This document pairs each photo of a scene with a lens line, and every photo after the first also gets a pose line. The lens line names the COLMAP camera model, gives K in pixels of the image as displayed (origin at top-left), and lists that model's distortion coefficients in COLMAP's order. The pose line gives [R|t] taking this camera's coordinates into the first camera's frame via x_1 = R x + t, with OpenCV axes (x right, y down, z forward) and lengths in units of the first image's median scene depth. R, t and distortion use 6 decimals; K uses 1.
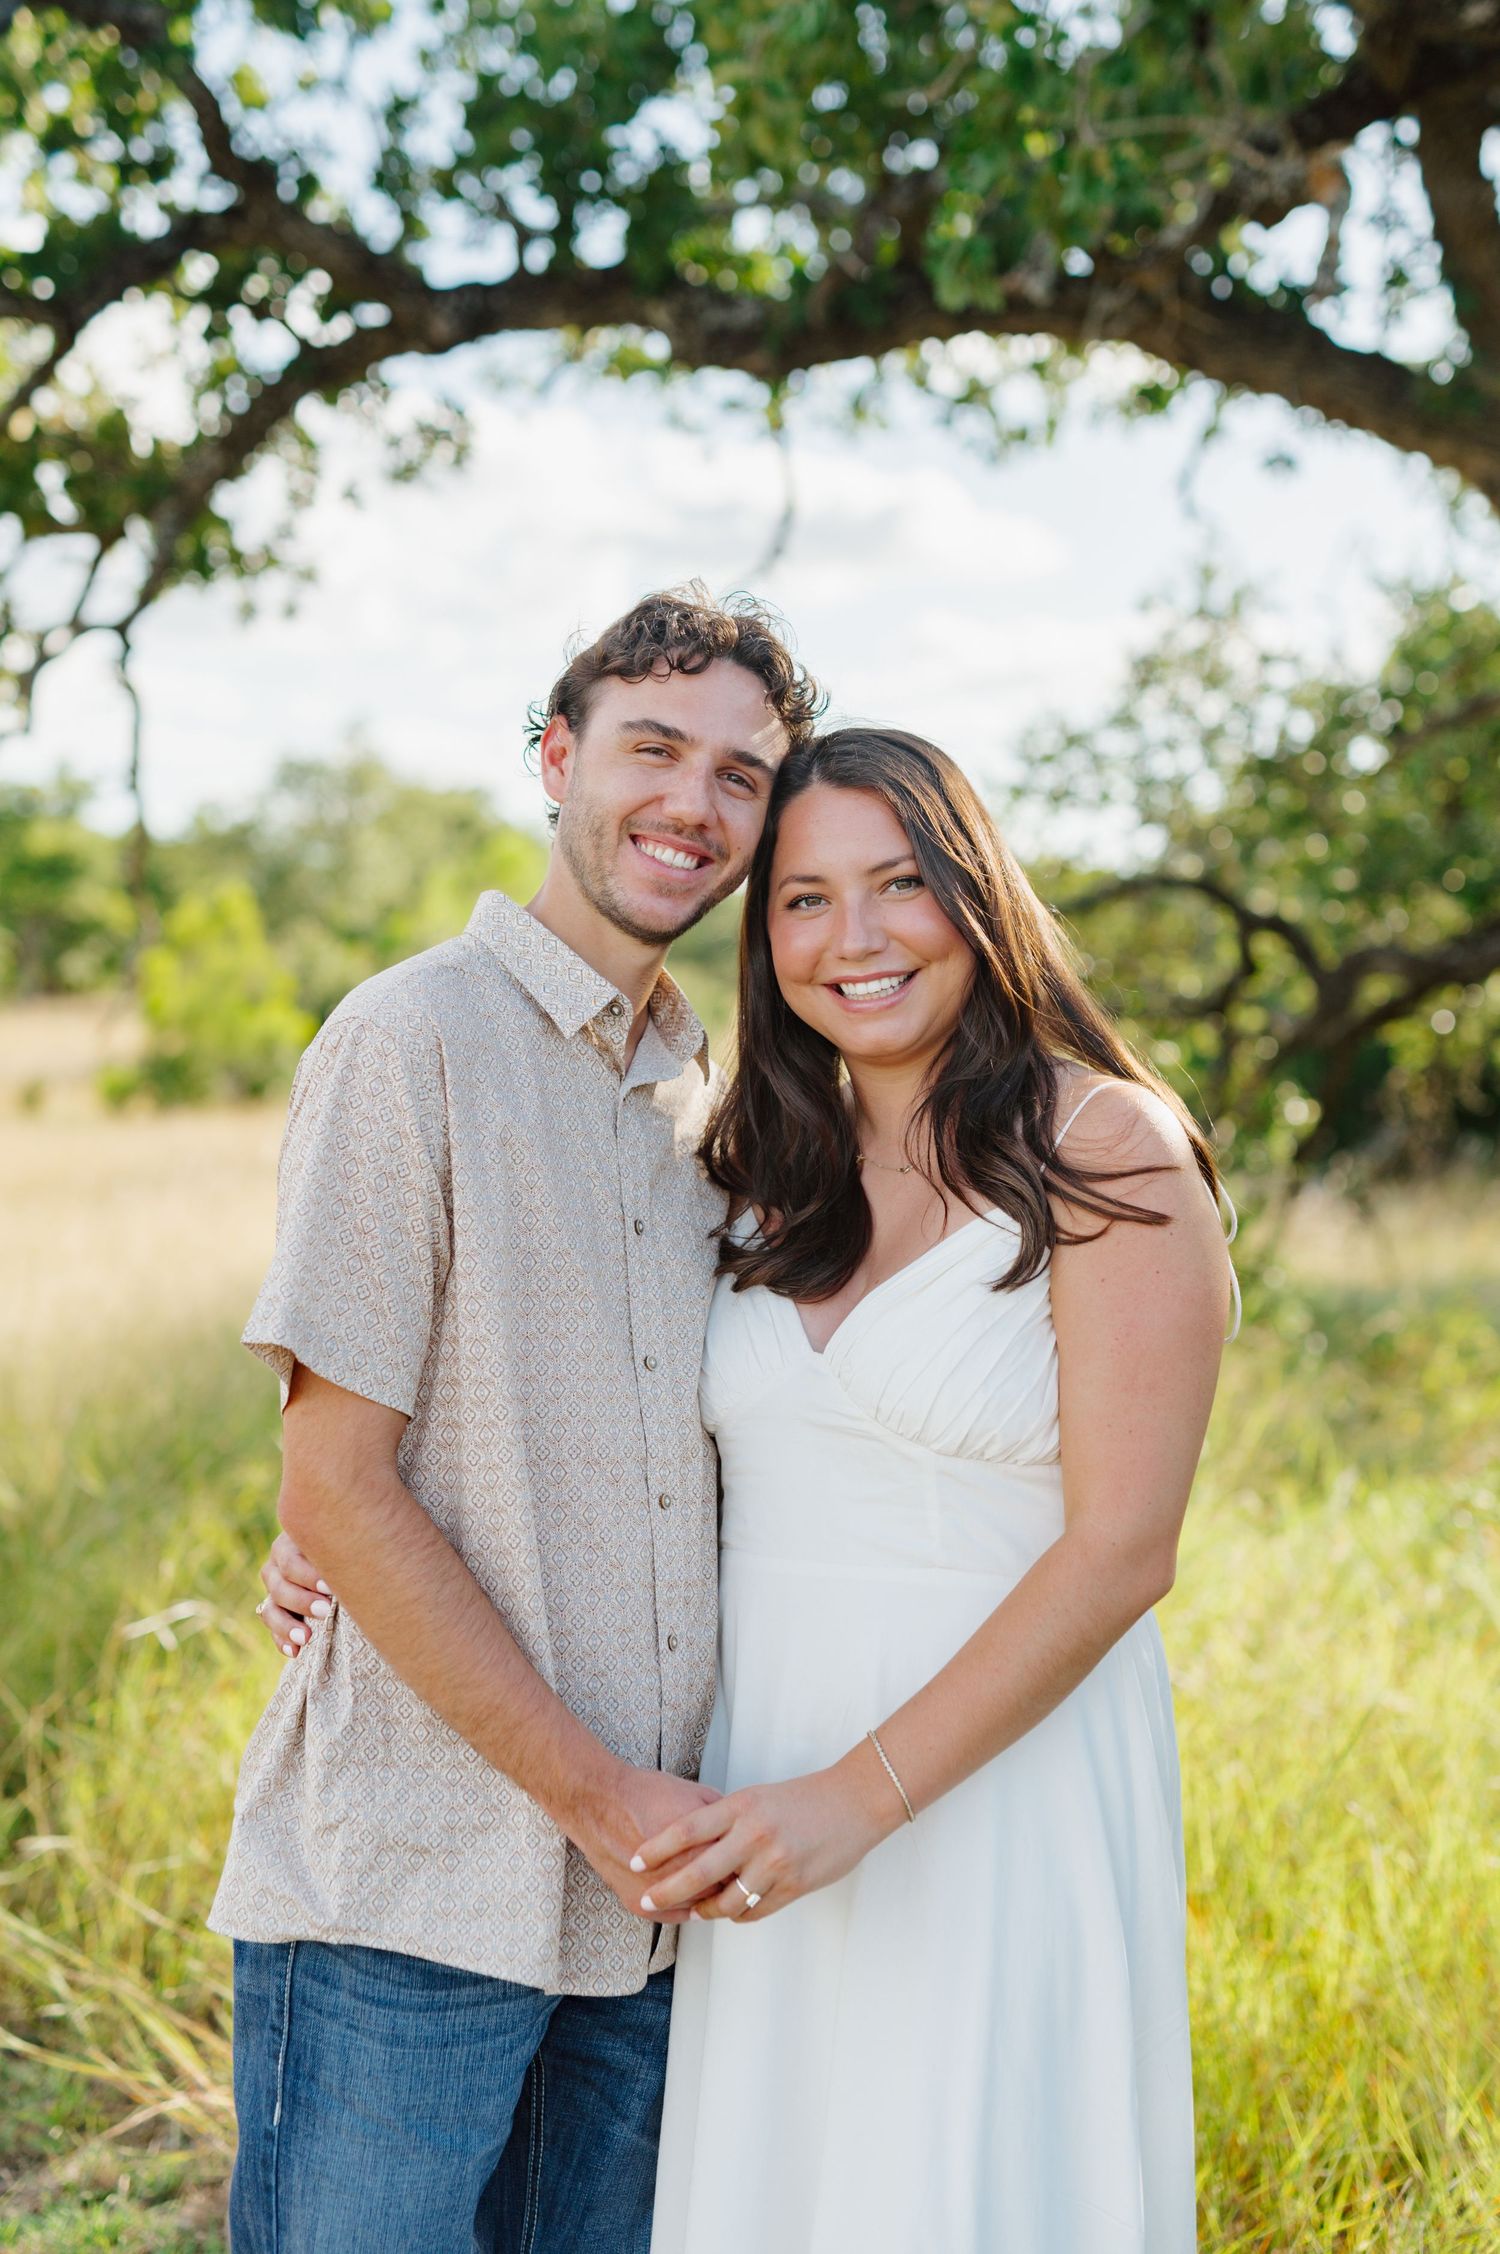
lens RADIAL K [[3261.0, 0, 812.0], [0, 3261.0, 1189.1], [0, 0, 1]] dist [0.003093, 0.000000]
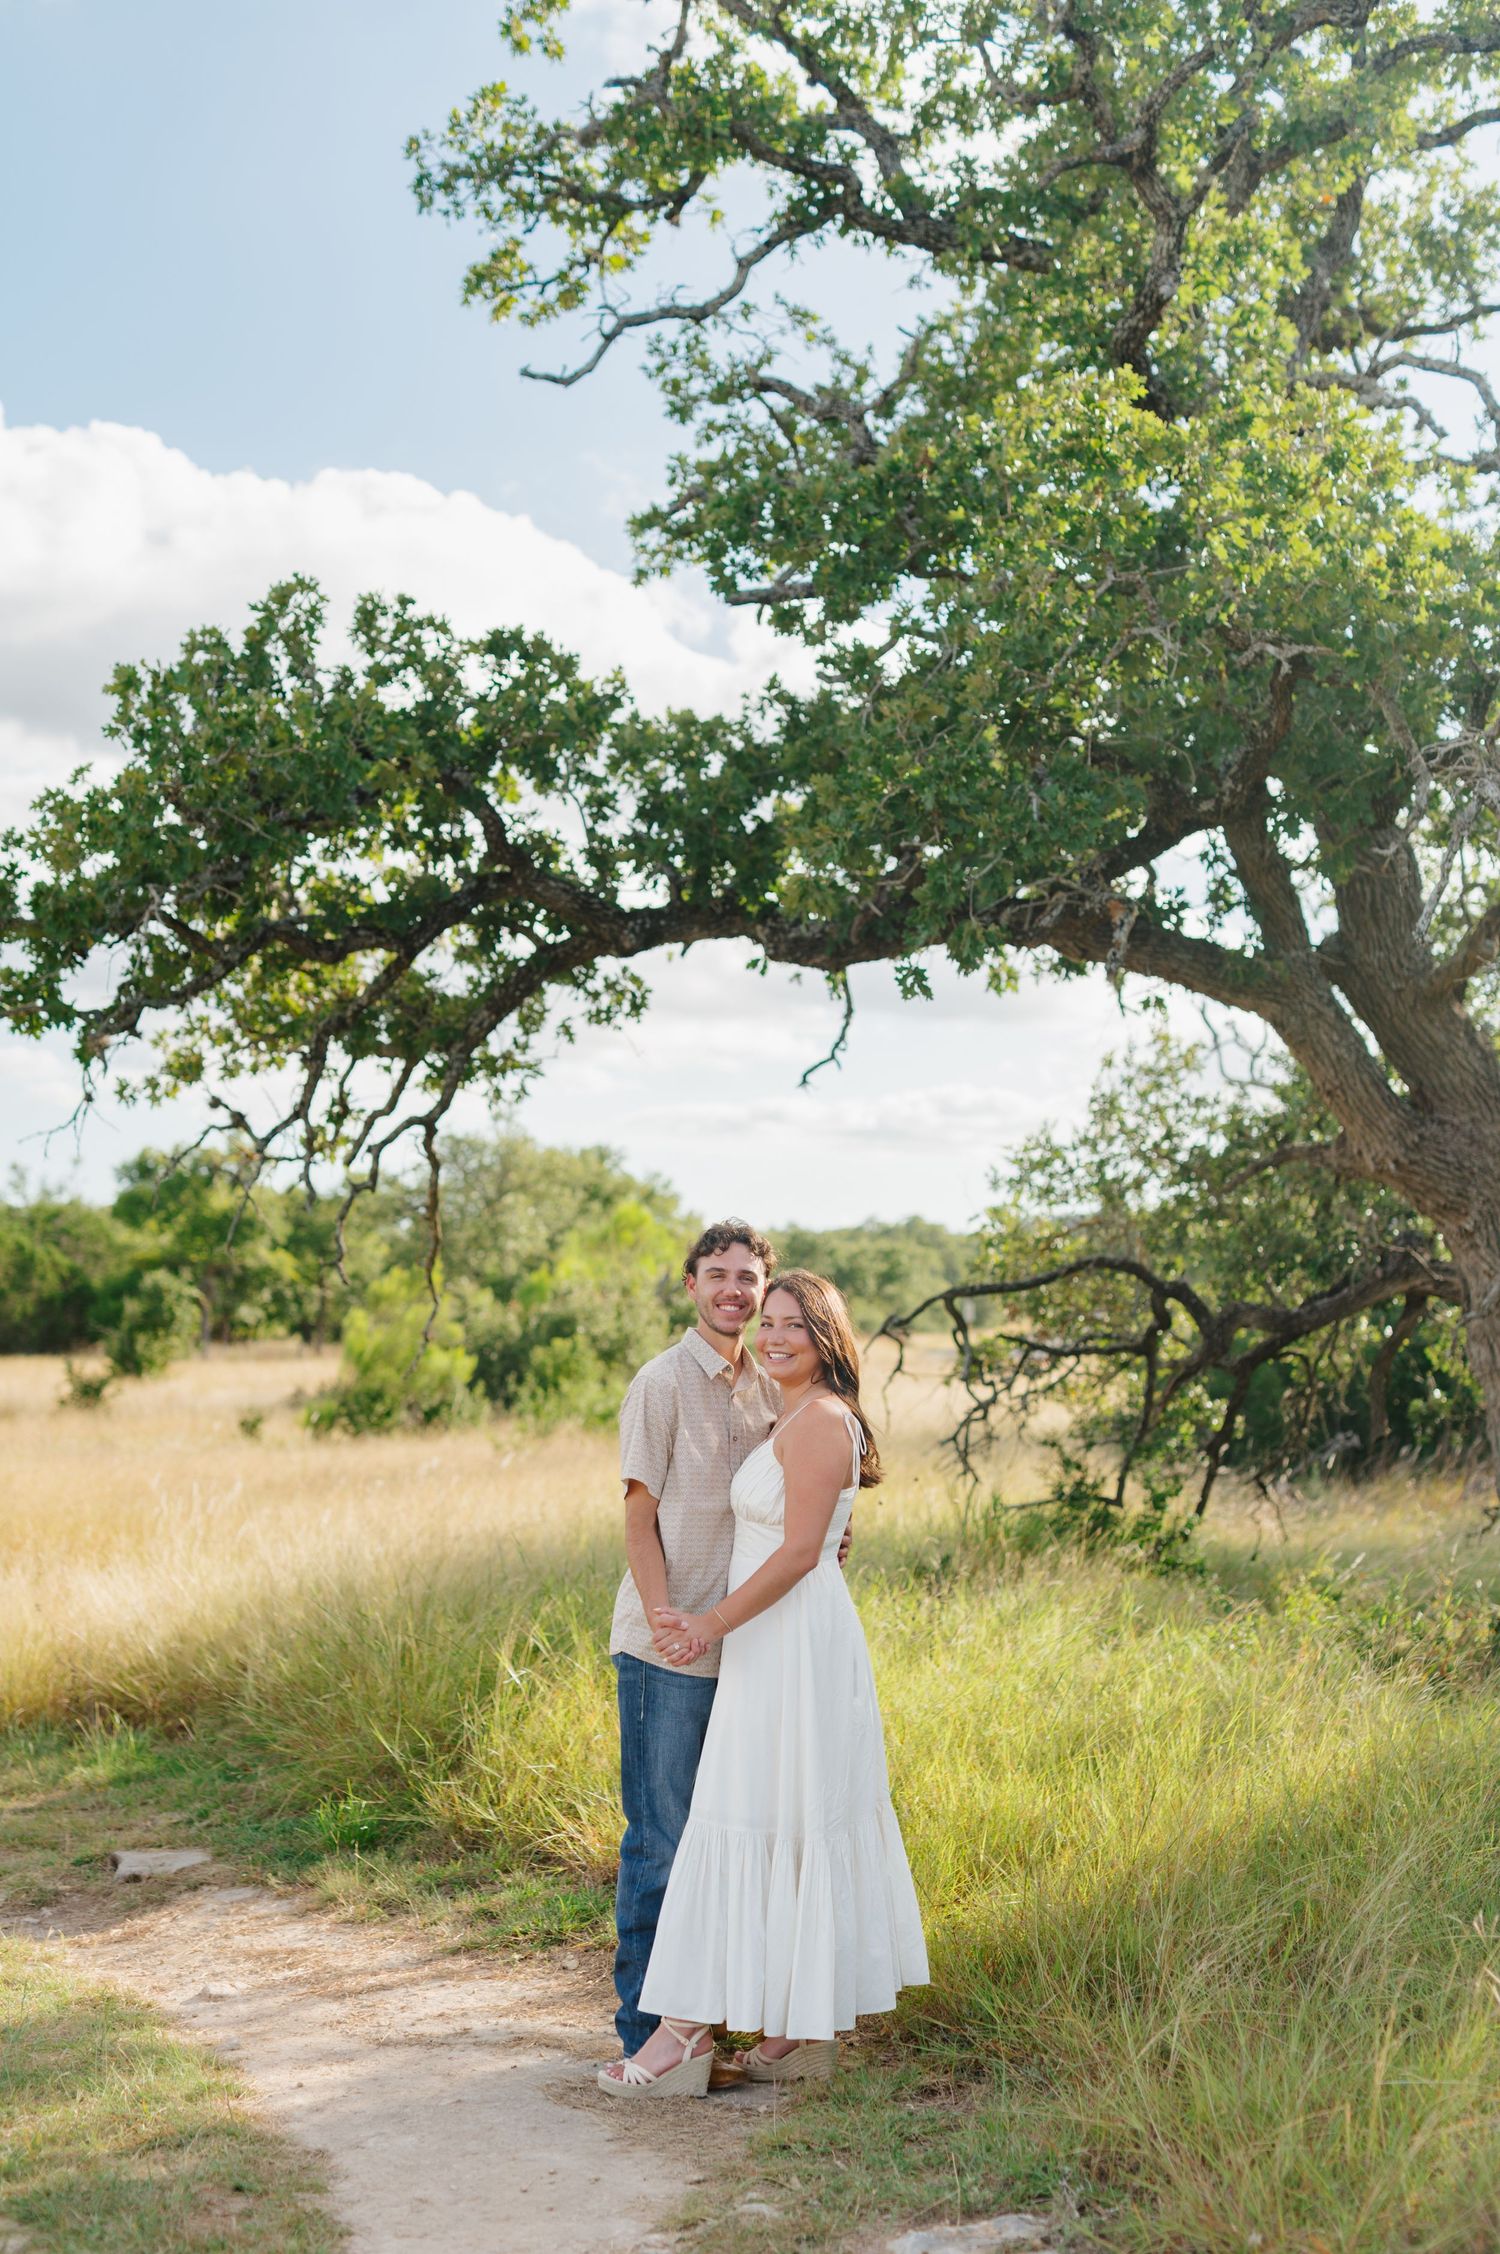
lens RADIAL K [[3065.8, 0, 769.9], [0, 3065.8, 1146.6], [0, 0, 1]] dist [0.010426, 0.000000]
pose [[0.998933, -0.011037, -0.044835, 0.025929], [0.005597, 0.992795, -0.119697, 0.024867], [0.045833, 0.119318, 0.991798, -0.512900]]
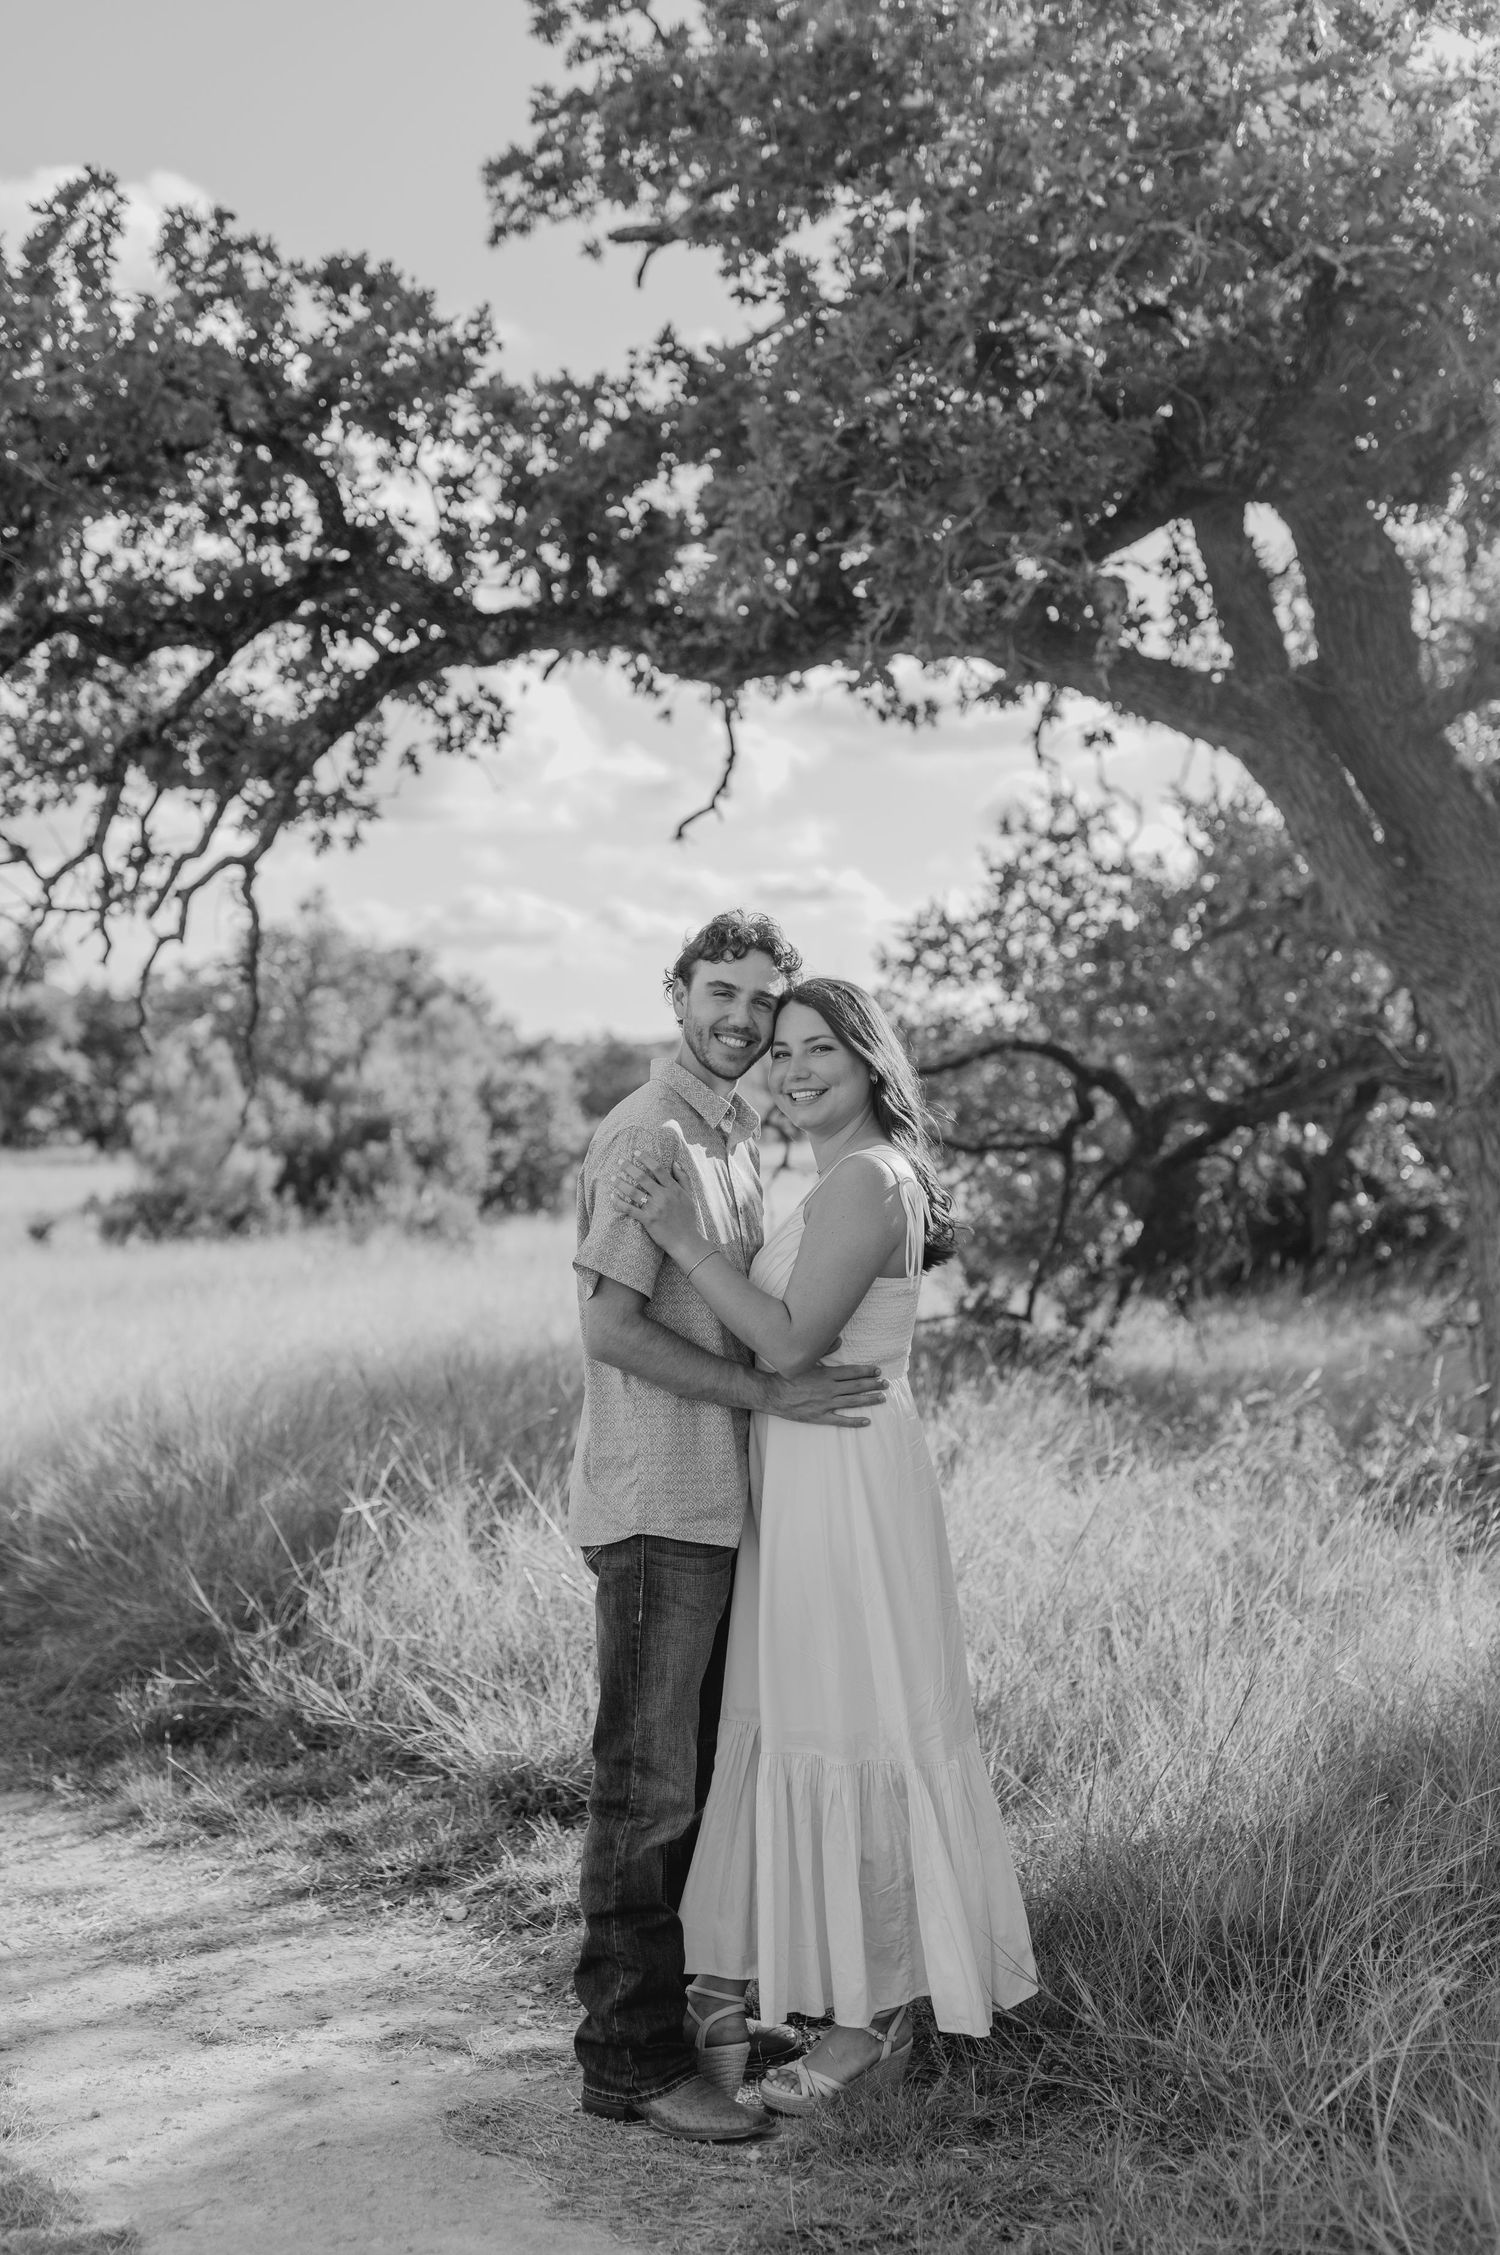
lens RADIAL K [[3121.2, 0, 751.6], [0, 3121.2, 1167.5], [0, 0, 1]] dist [0.012666, 0.000000]
pose [[0.999946, 0.001434, 0.010332, -0.015345], [-0.000885, 0.998594, -0.053009, 0.026132], [-0.010393, 0.052997, 0.998541, -0.306223]]
